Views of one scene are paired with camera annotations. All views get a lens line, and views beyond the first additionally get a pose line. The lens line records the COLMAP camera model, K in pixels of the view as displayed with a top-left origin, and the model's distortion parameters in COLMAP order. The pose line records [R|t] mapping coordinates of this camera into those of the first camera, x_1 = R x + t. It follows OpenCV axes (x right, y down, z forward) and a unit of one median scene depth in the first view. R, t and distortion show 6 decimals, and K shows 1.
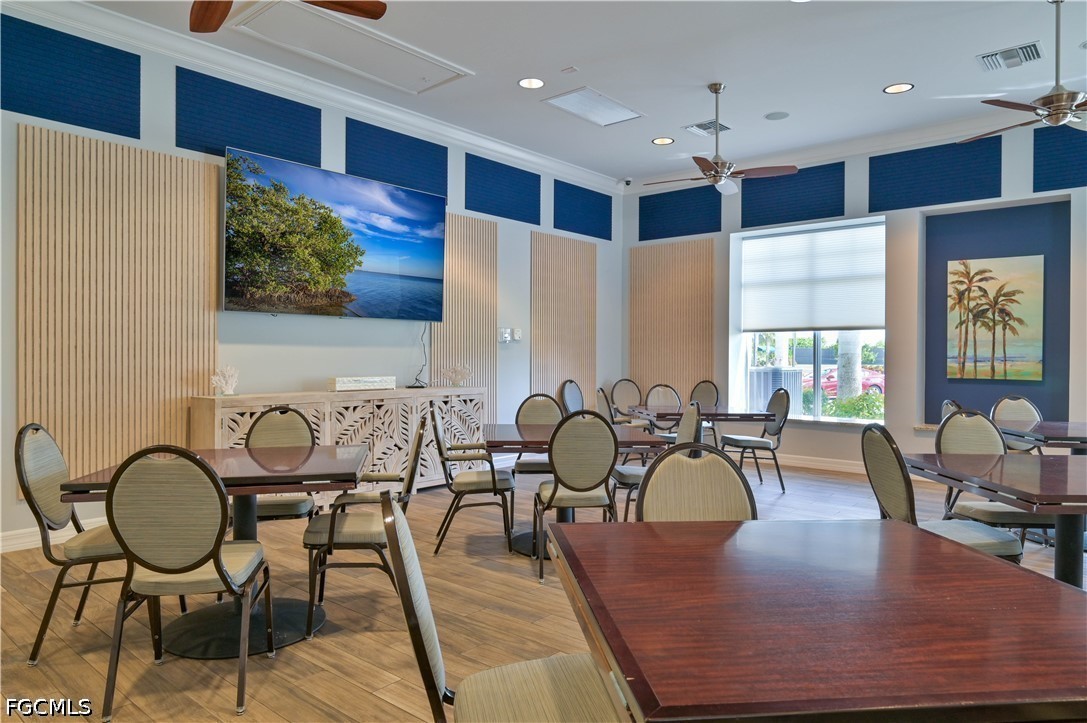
lens RADIAL K [[685.9, 0, 543.5], [0, 685.9, 361.5], [0, 0, 1]] dist [0.009207, 0.001954]
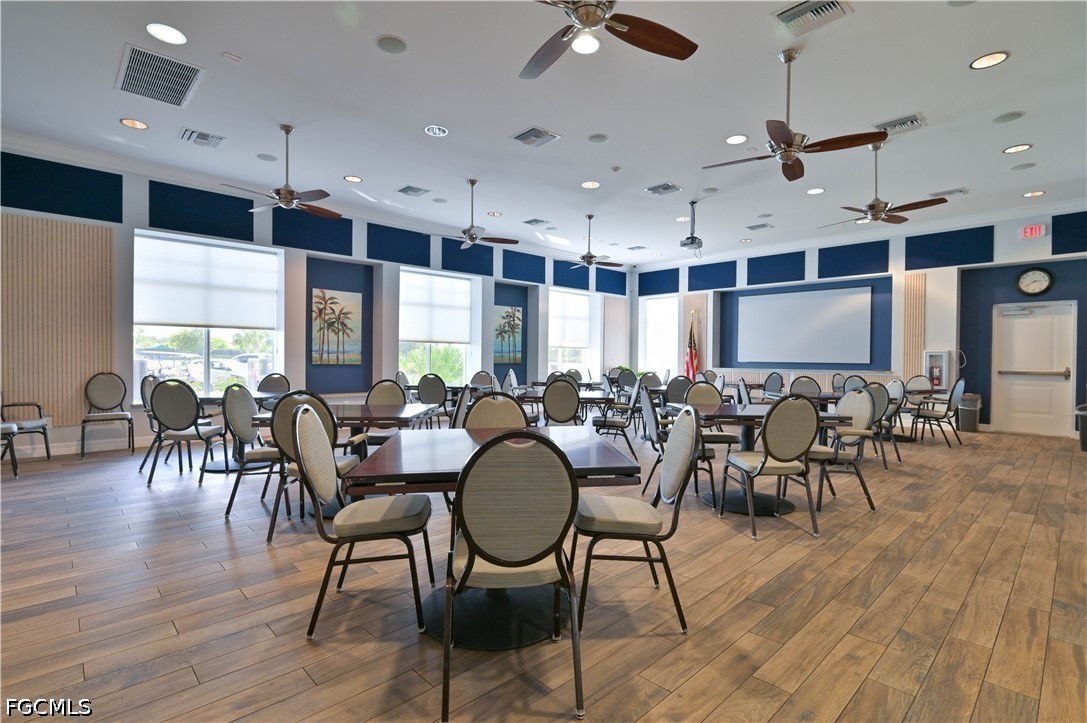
lens RADIAL K [[522.3, 0, 543.5], [0, 522.3, 361.5], [0, 0, 1]] dist [-0.024445, 0.000038]
pose [[0.080309, -0.010188, 0.996718, -0.539352], [0.002329, 0.999947, 0.010034, 0.007701], [-0.996767, 0.001515, 0.080328, 0.400342]]
